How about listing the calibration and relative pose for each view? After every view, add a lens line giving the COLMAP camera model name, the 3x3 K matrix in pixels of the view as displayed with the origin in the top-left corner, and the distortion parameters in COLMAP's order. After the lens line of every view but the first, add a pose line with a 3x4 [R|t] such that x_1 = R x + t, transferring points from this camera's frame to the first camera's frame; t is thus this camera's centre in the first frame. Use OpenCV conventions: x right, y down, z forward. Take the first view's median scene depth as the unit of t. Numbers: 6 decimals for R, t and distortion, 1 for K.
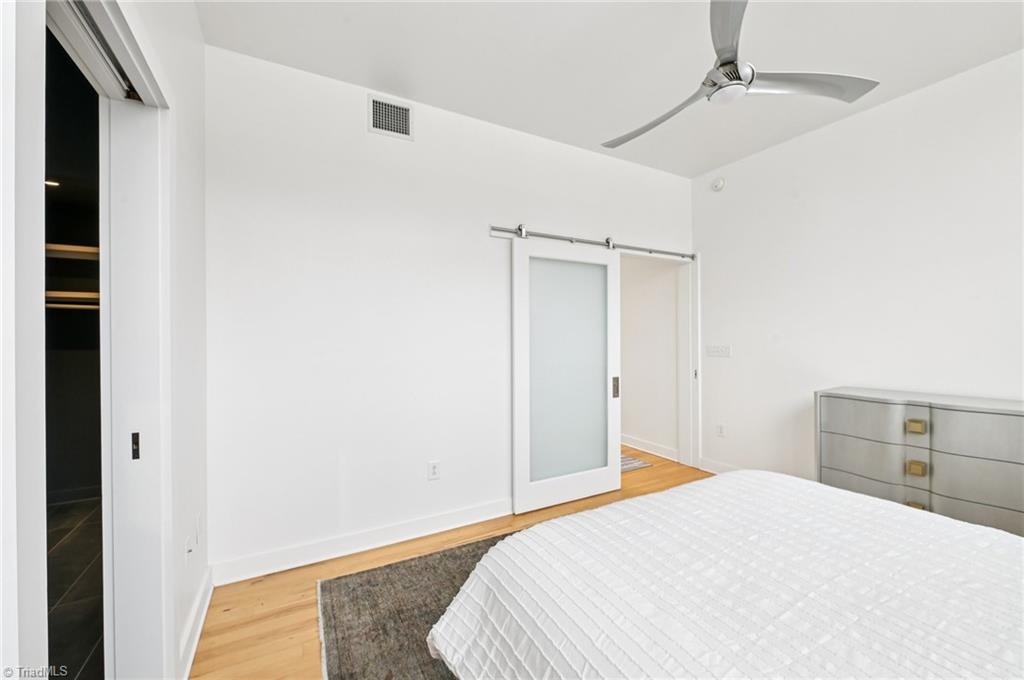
lens RADIAL K [[410.4, 0, 517.1], [0, 410.4, 333.5], [0, 0, 1]] dist [-0.002536, -0.004740]
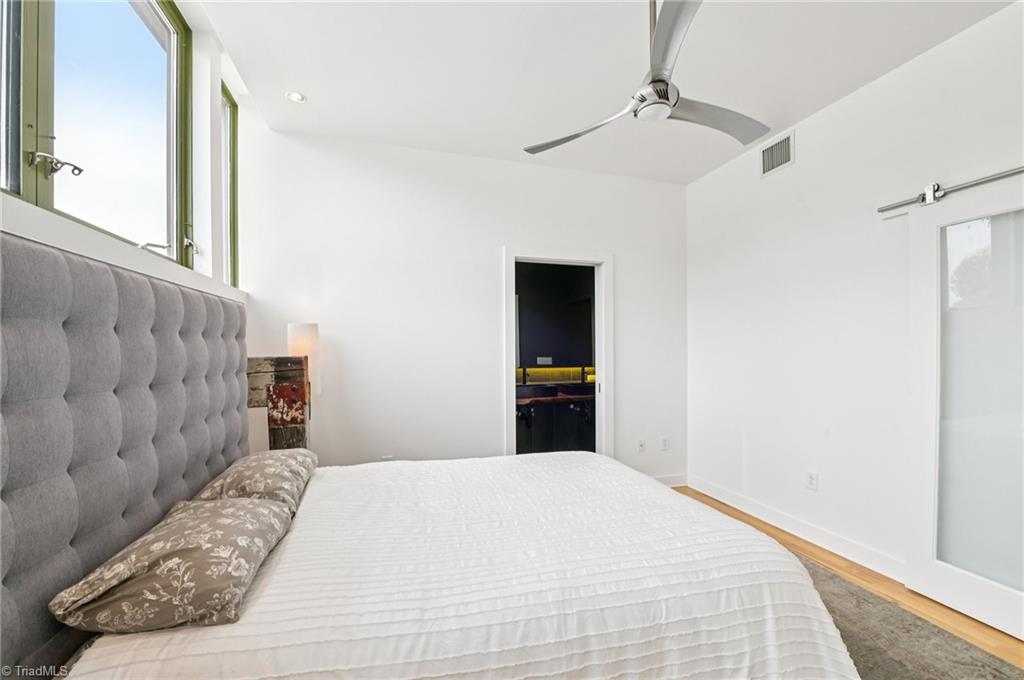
lens RADIAL K [[413.1, 0, 513.6], [0, 413.1, 345.4], [0, 0, 1]] dist [0.000678, -0.003739]
pose [[-0.226191, -0.003772, -0.974076, 0.945638], [0.010661, 0.999923, -0.006348, 0.002963], [0.974025, -0.011820, -0.226133, 0.522935]]
